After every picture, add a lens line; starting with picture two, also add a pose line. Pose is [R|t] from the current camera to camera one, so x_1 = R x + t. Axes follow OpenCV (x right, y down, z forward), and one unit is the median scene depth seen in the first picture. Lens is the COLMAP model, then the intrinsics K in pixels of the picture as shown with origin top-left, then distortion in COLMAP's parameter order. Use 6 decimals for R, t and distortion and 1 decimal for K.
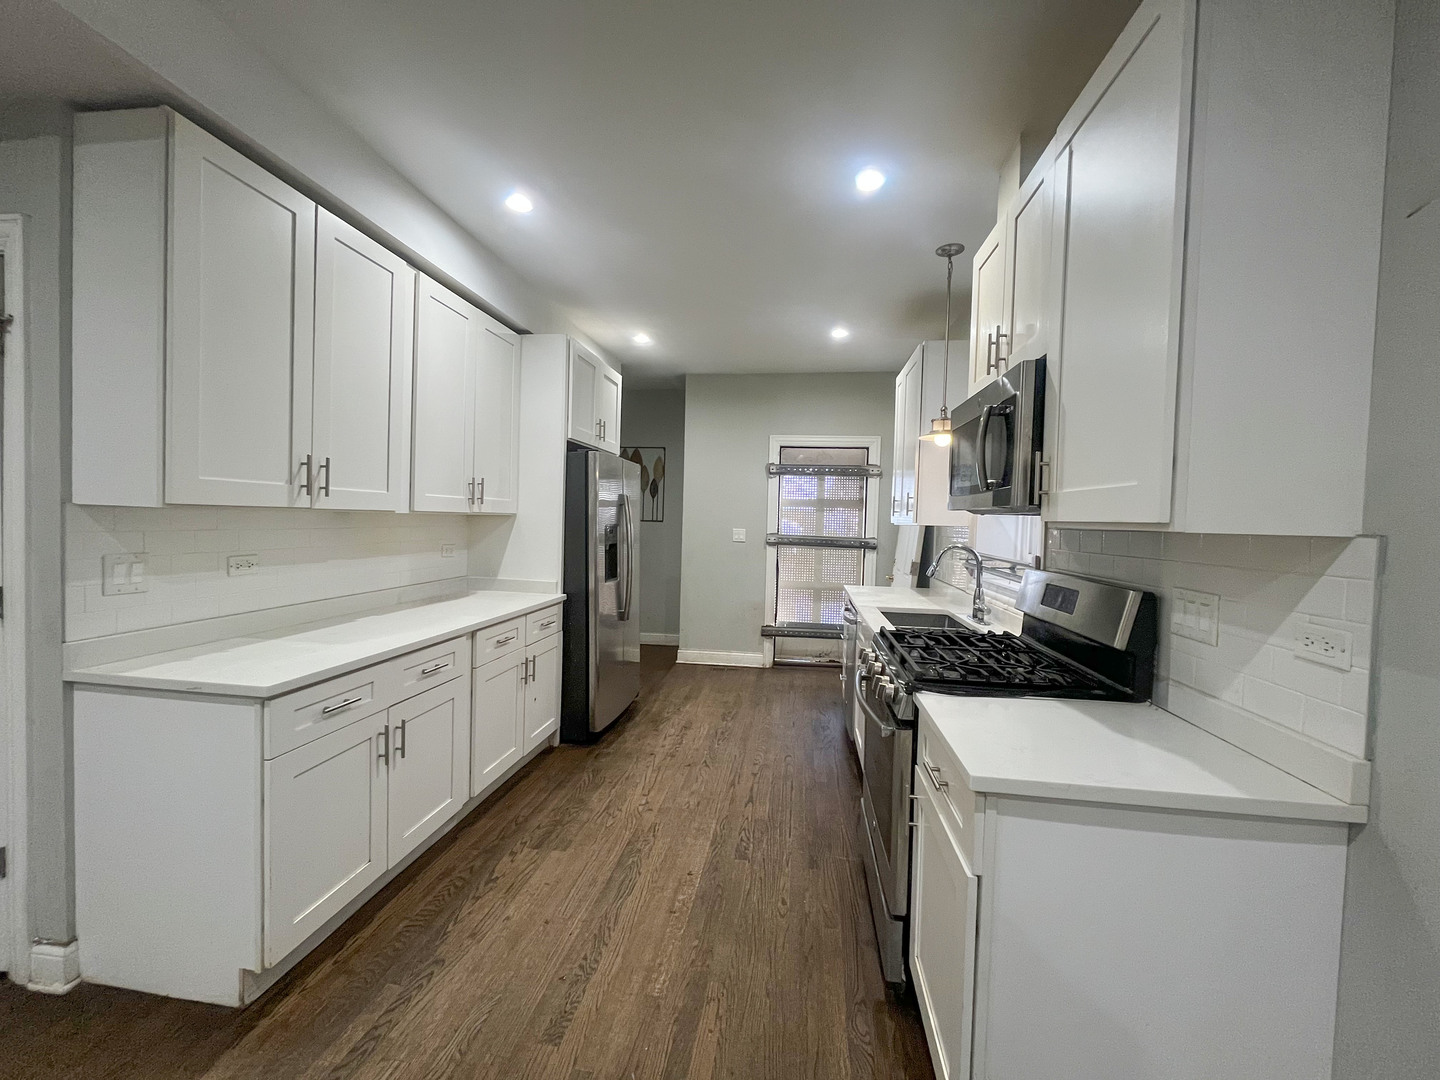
lens RADIAL K [[580.2, 0, 720.8], [0, 580.2, 537.7], [0, 0, 1]] dist [-0.001827, -0.000337]
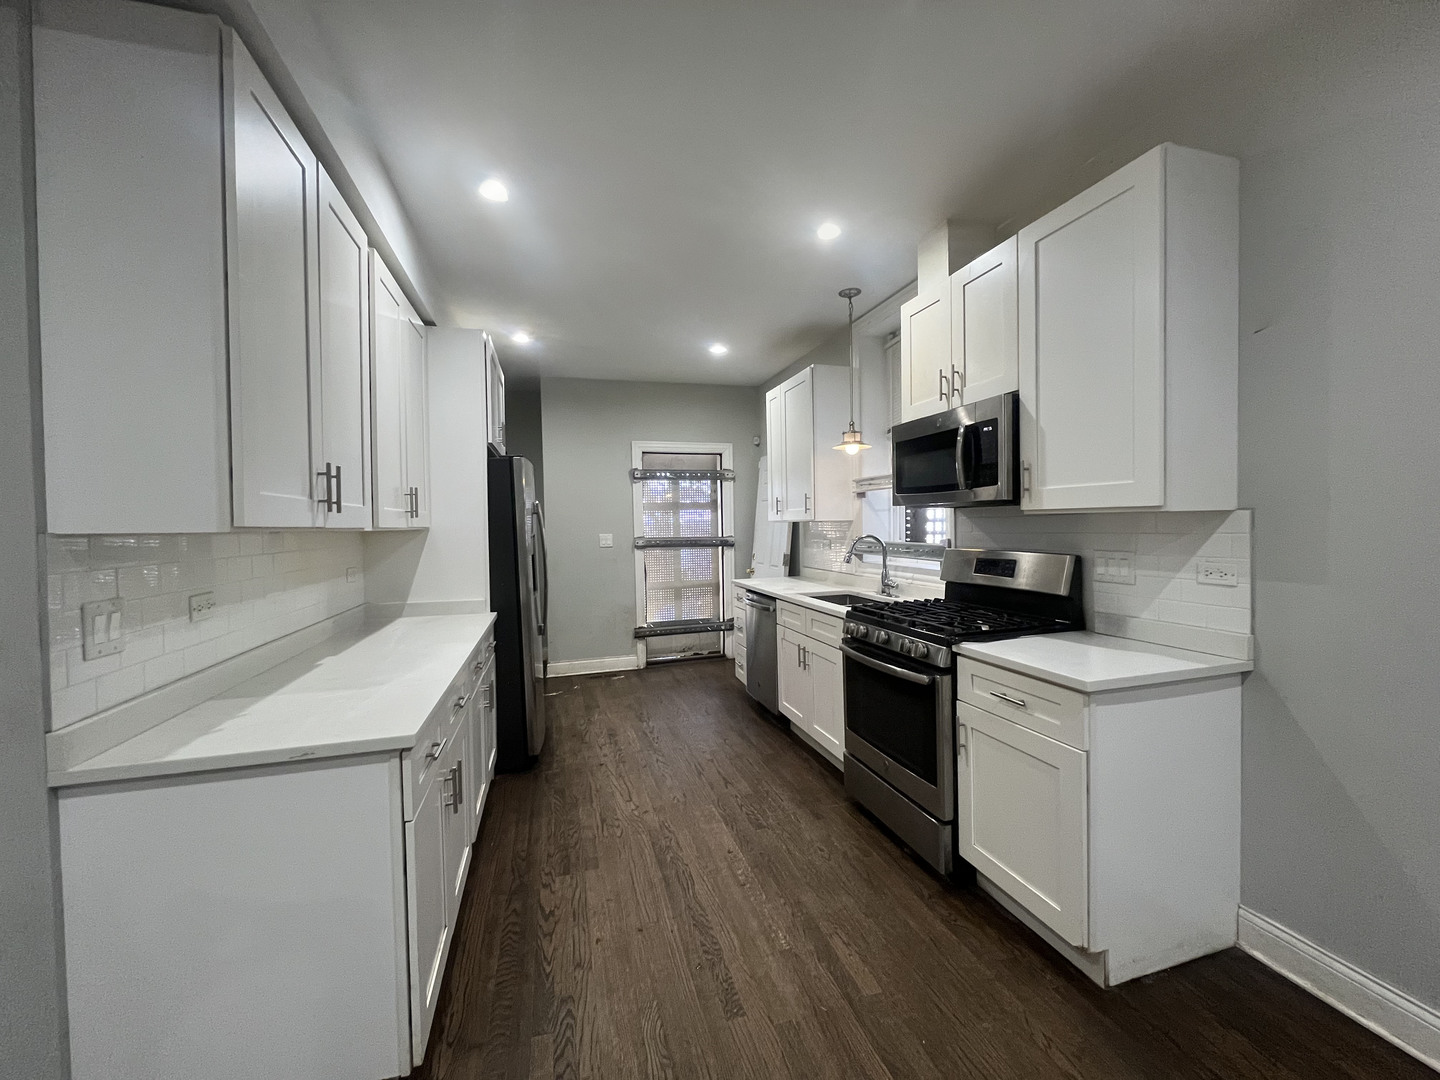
lens RADIAL K [[580.2, 0, 720.8], [0, 580.2, 537.7], [0, 0, 1]] dist [-0.001827, -0.000337]
pose [[0.910204, -0.054866, 0.410509, -0.407066], [0.057889, 0.998310, 0.005074, -0.006273], [-0.410094, 0.019146, 0.911842, 0.014762]]
